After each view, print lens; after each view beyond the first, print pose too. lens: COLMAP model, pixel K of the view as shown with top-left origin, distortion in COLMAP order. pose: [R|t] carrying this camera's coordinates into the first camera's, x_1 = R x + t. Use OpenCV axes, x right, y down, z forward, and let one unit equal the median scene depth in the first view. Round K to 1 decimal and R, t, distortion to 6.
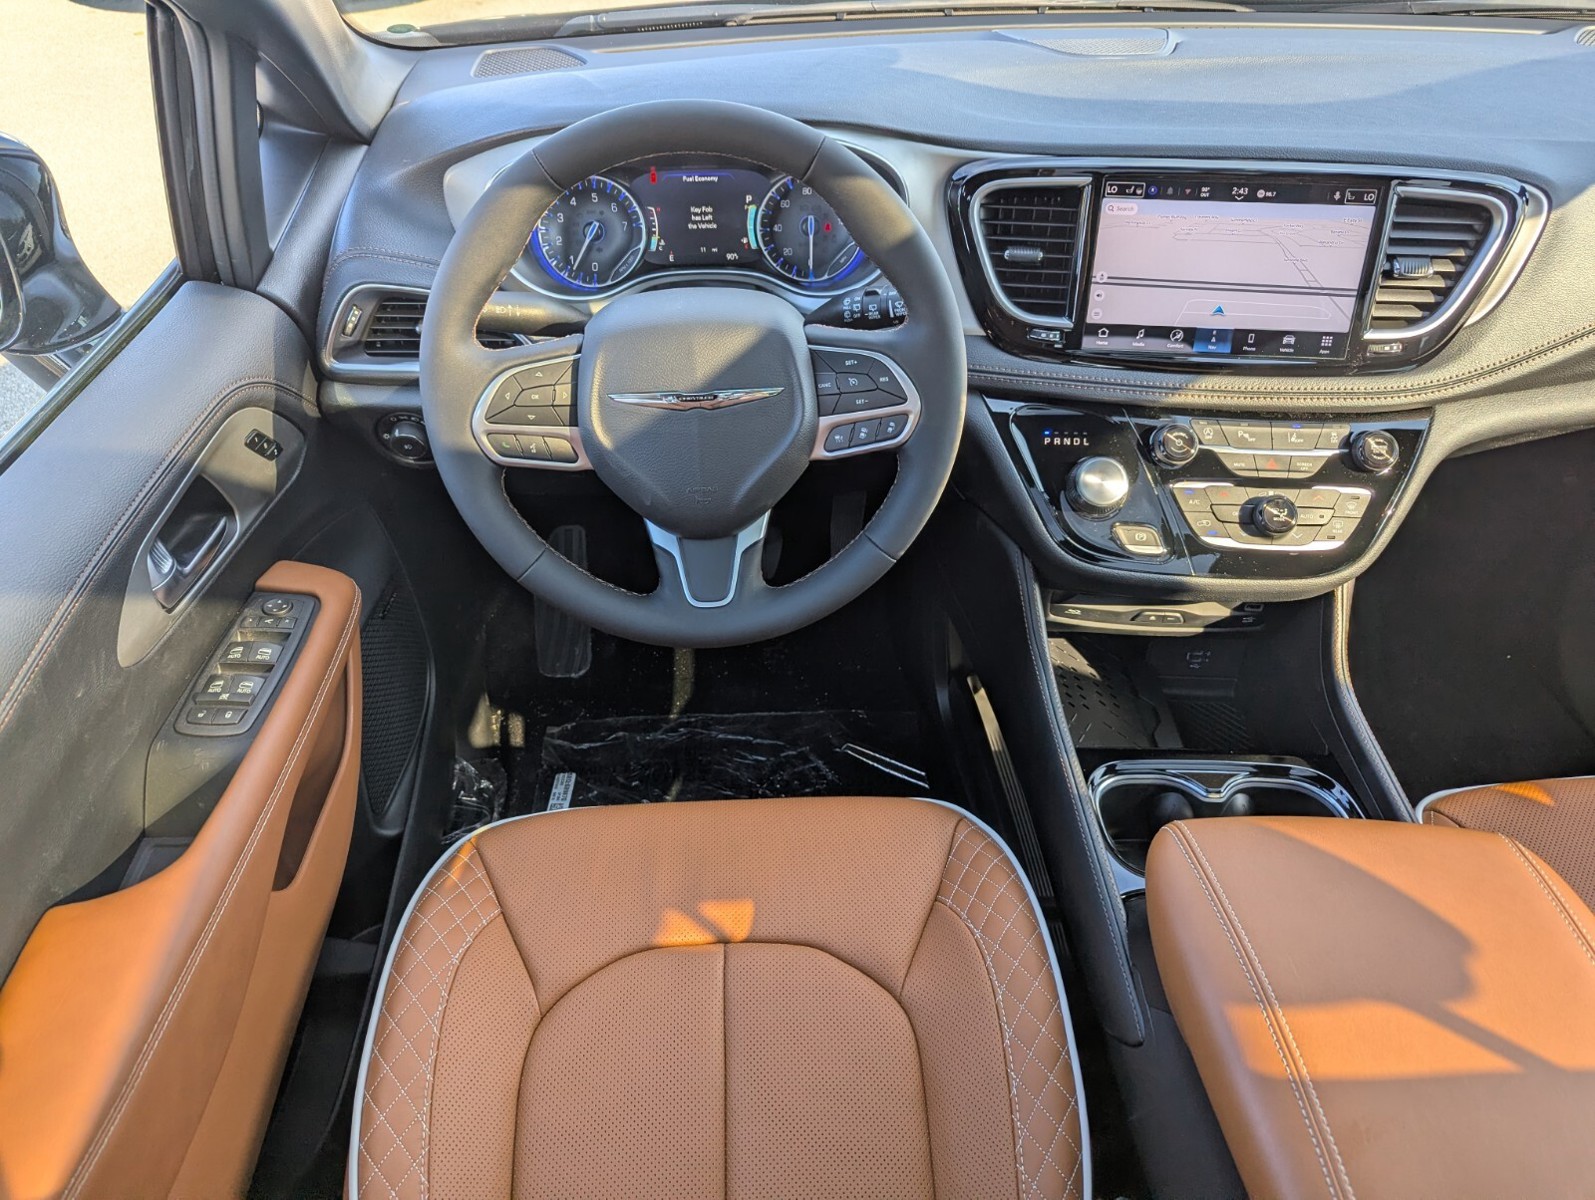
lens RADIAL K [[1235.3, 0, 797.5], [0, 1235.3, 600.0], [0, 0, 1]] dist [0.048309, -0.001822]
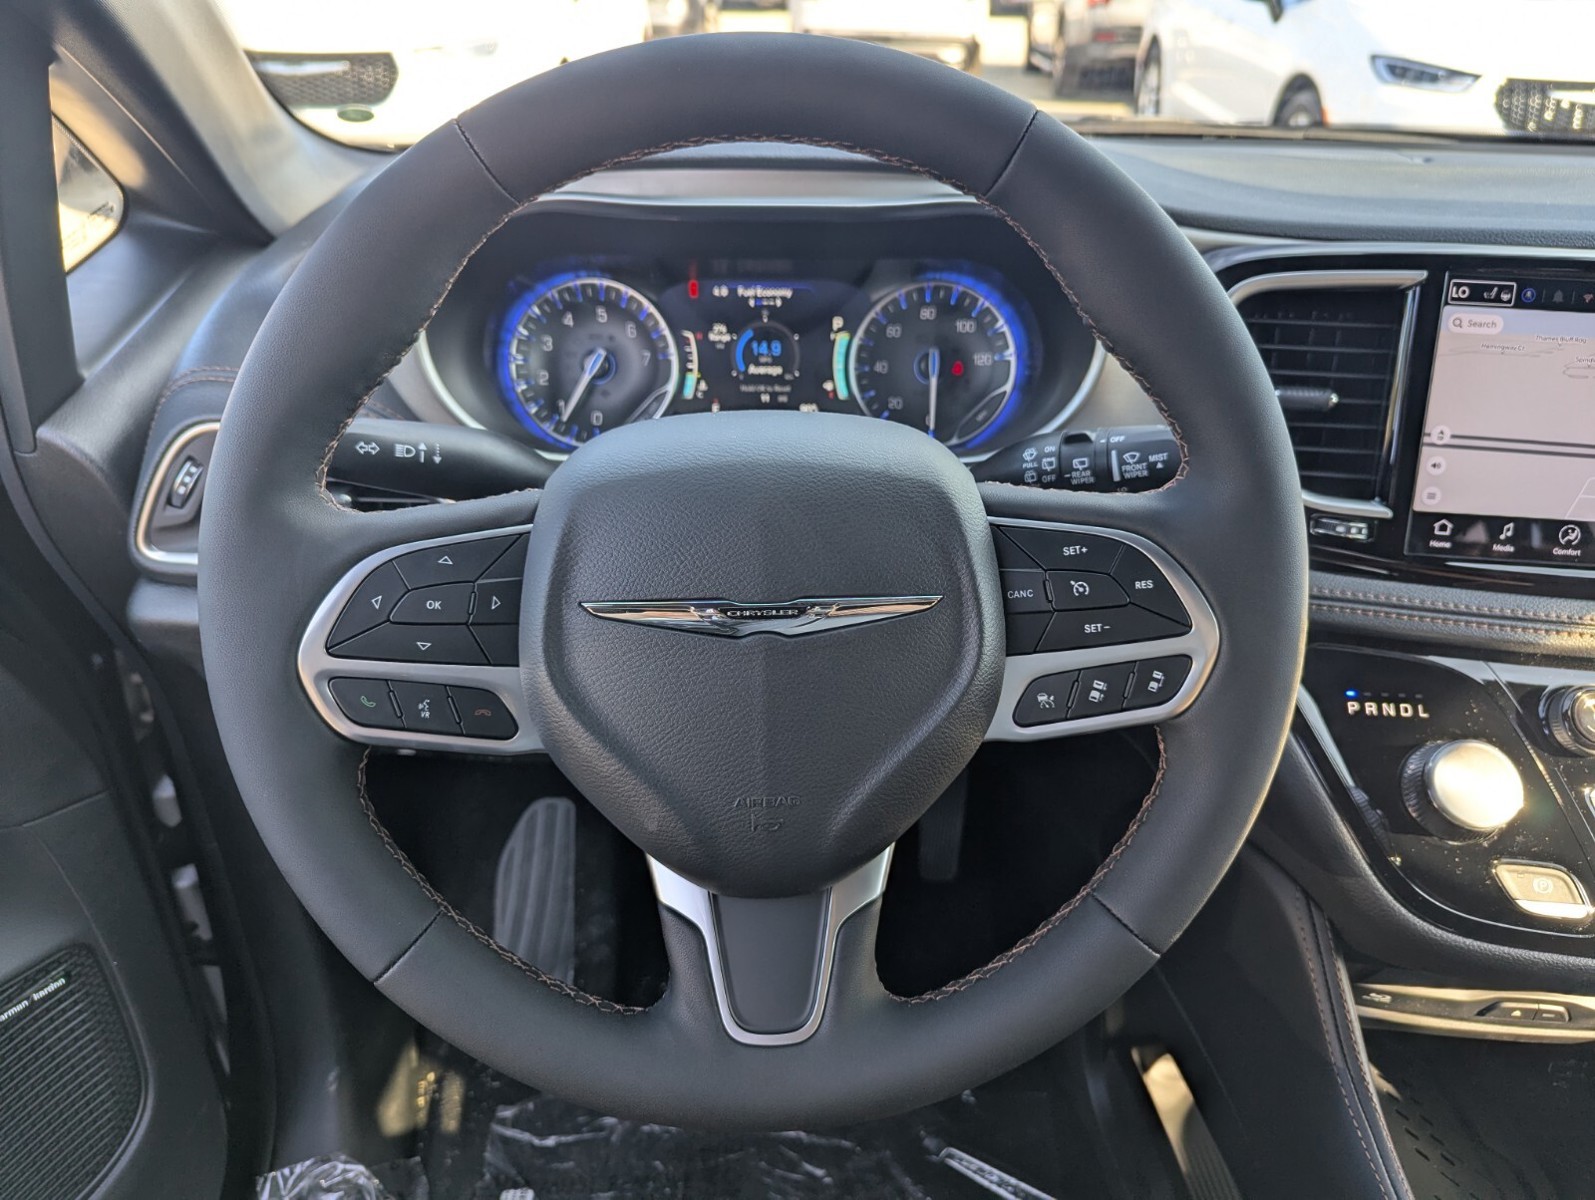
lens RADIAL K [[1281.3, 0, 813.2], [0, 1281.3, 561.7], [0, 0, 1]] dist [0.026886, -0.048867]
pose [[0.999687, 0.021183, -0.013335, -0.044431], [-0.023575, 0.975845, -0.217190, -0.059507], [0.008412, 0.217437, 0.976038, 0.404556]]
